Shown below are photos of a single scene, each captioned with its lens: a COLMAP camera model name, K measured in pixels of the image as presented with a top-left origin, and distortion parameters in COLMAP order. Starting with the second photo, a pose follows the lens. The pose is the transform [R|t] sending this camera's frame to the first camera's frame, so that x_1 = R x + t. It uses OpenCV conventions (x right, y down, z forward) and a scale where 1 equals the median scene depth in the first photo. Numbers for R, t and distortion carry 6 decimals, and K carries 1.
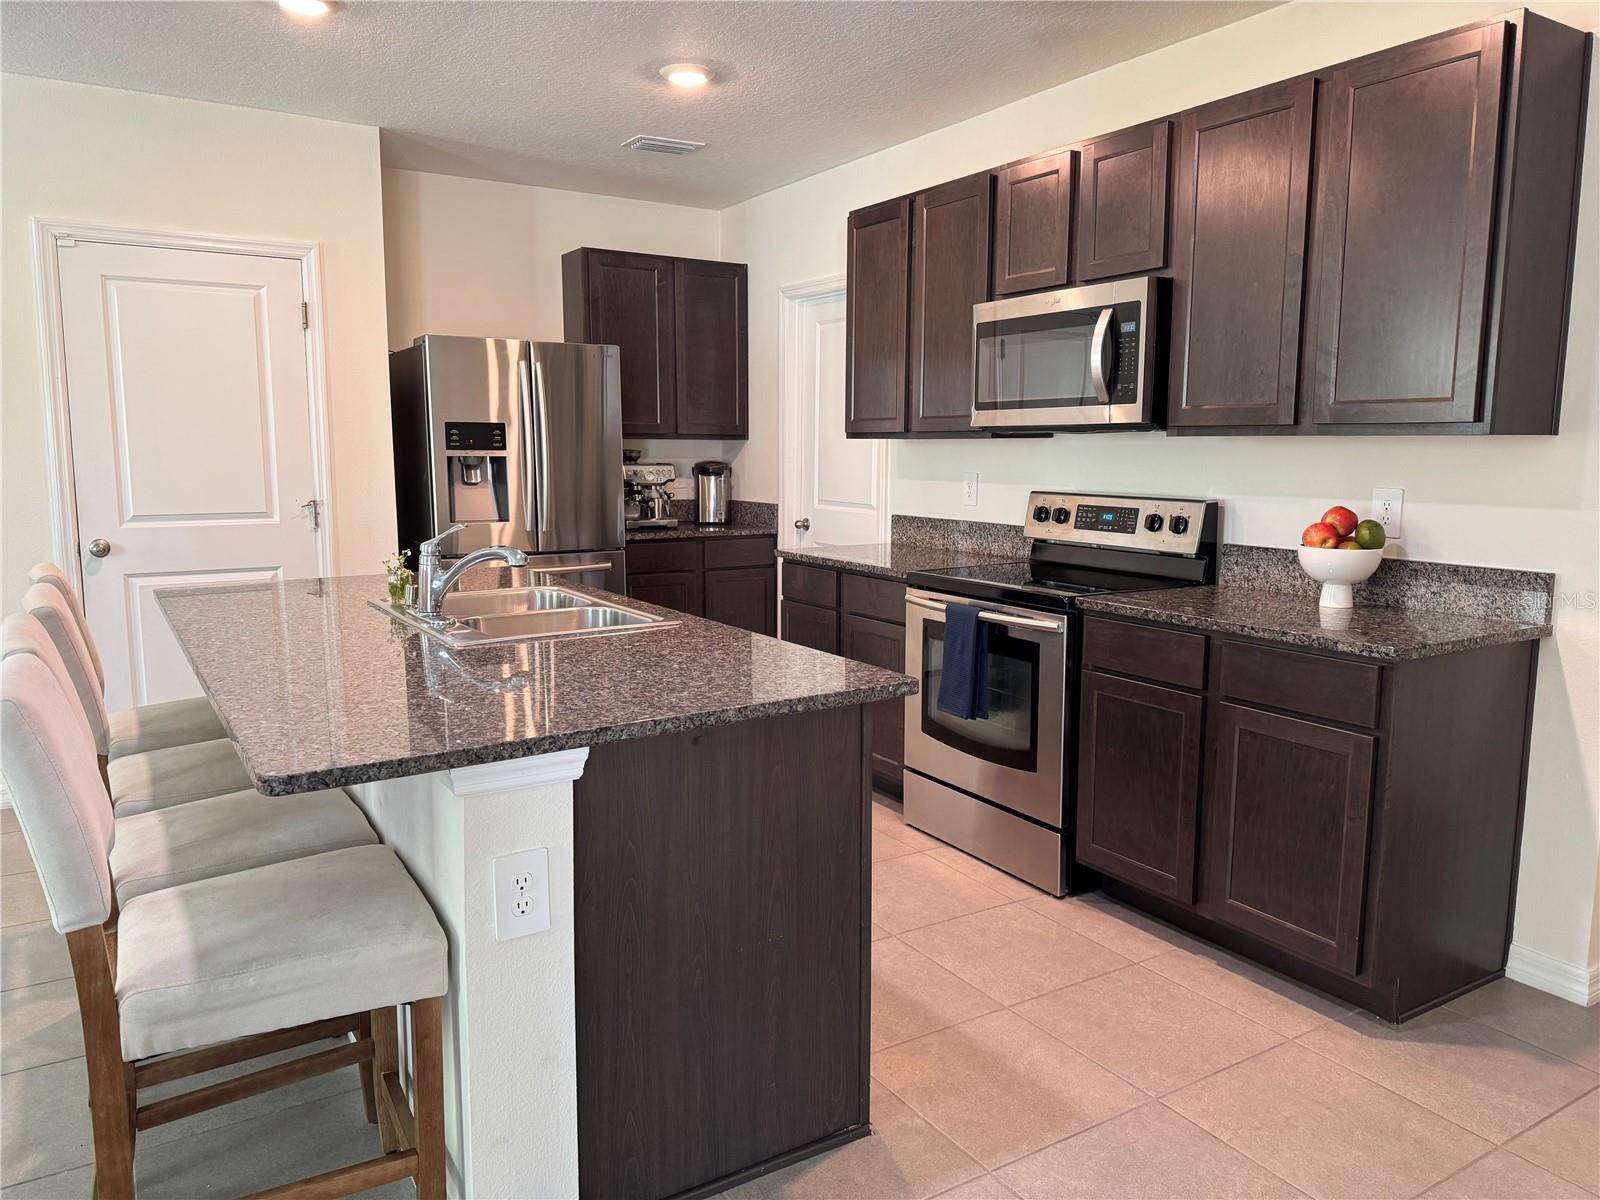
lens RADIAL K [[1128.5, 0, 783.4], [0, 1128.5, 590.9], [0, 0, 1]] dist [0.060110, -0.065411]
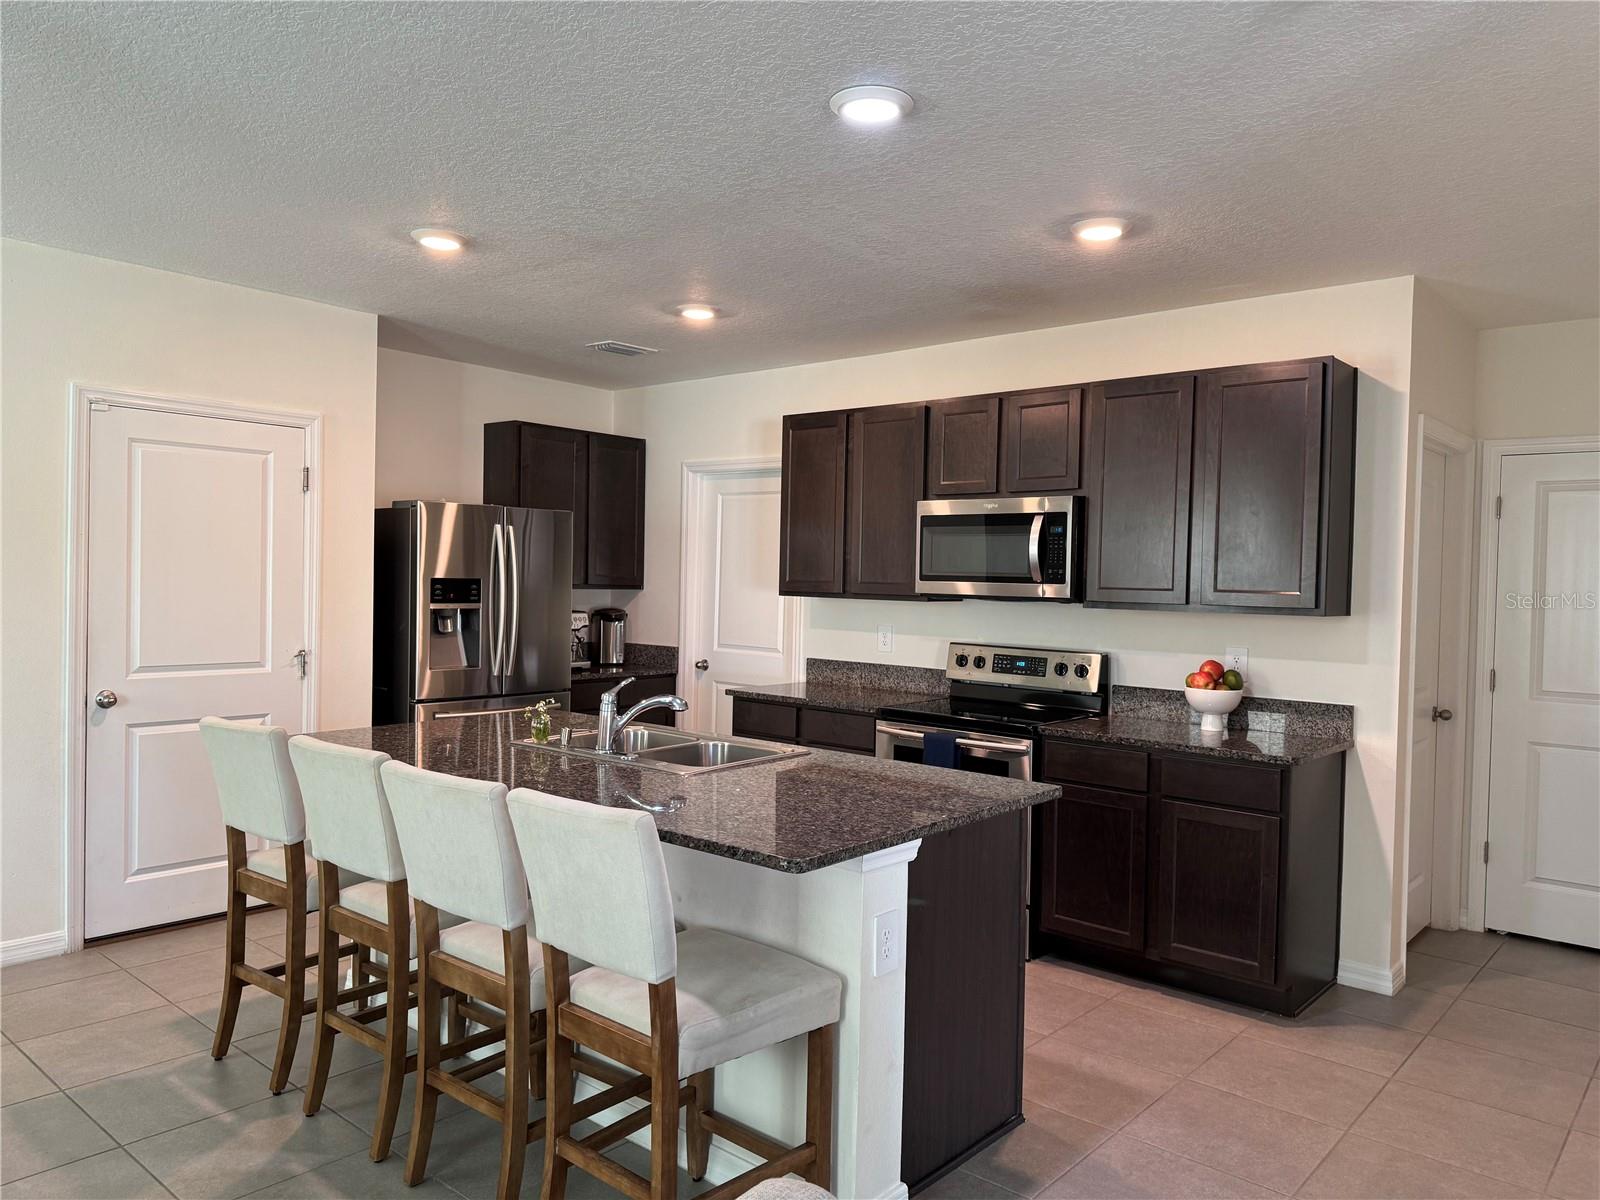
lens RADIAL K [[1123.3, 0, 788.4], [0, 1123.3, 599.0], [0, 0, 1]] dist [0.130795, -0.188994]
pose [[0.954925, 0.011232, 0.296634, -0.373140], [0.019853, 0.994630, -0.101574, -0.012281], [-0.296182, 0.102884, 0.949574, -0.183194]]
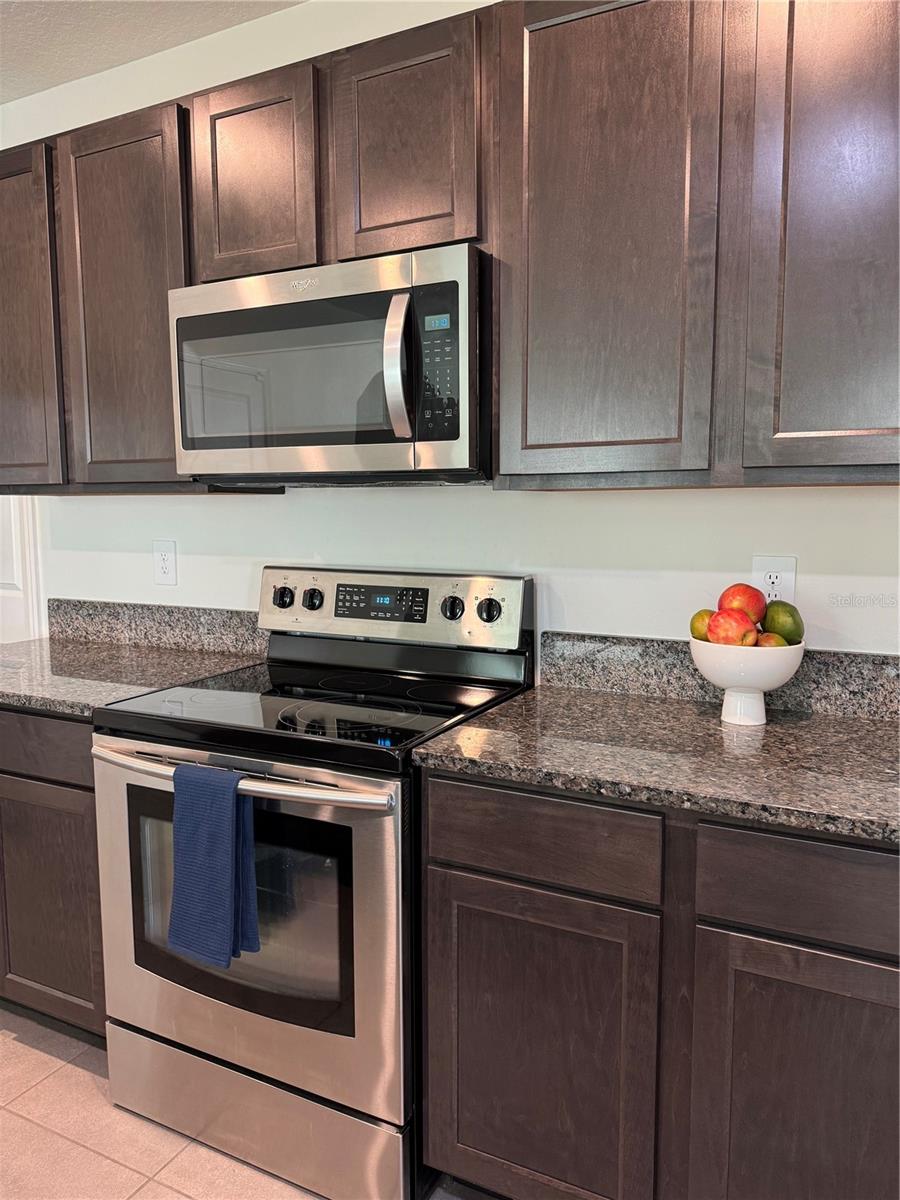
lens RADIAL K [[842.5, 0, 450.0], [0, 842.5, 600.0], [0, 0, 1]] dist [0.130795, -0.188994]
pose [[0.851506, -0.063120, 0.520532, 0.037549], [0.073814, 0.997272, 0.000182, -0.063683], [-0.519124, 0.038268, 0.853842, 0.518342]]
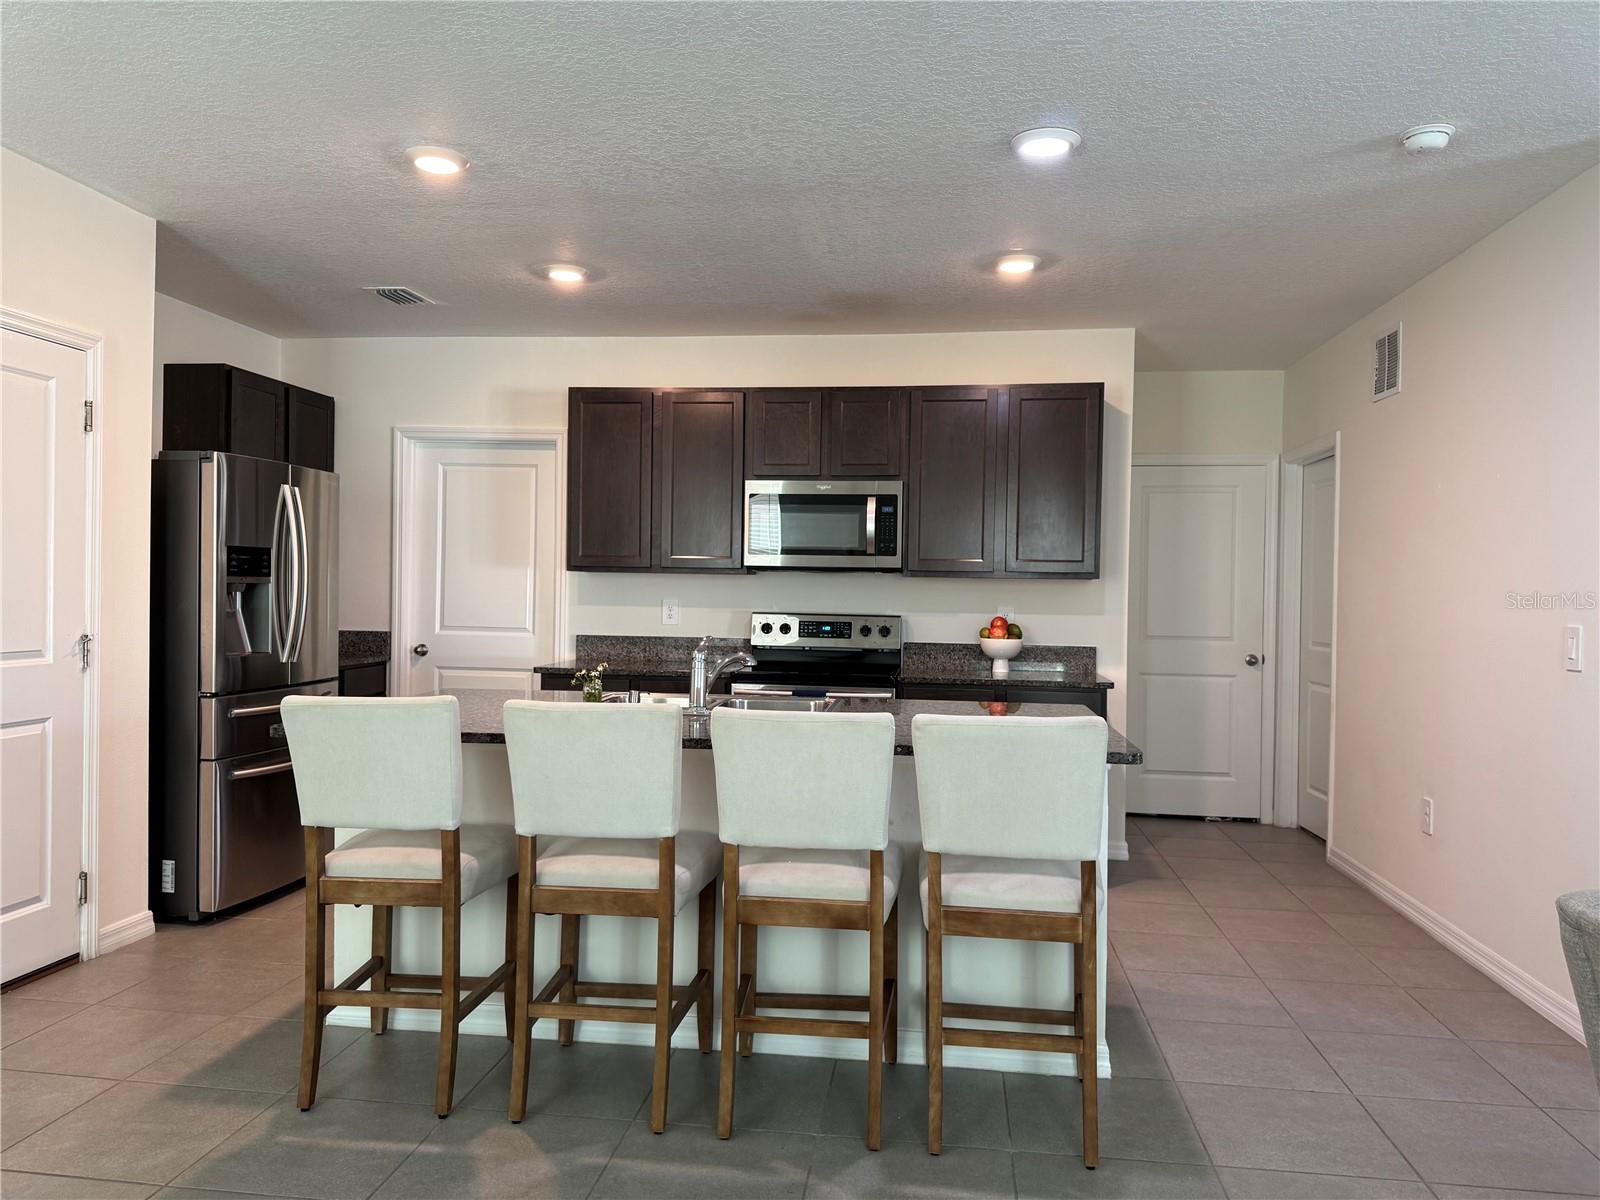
lens RADIAL K [[1123.3, 0, 788.4], [0, 1123.3, 599.0], [0, 0, 1]] dist [0.130795, -0.188994]
pose [[0.632317, 0.000668, 0.774709, -0.919963], [0.086019, 0.993756, -0.071066, -0.002338], [-0.769919, 0.111576, 0.628311, 0.101009]]
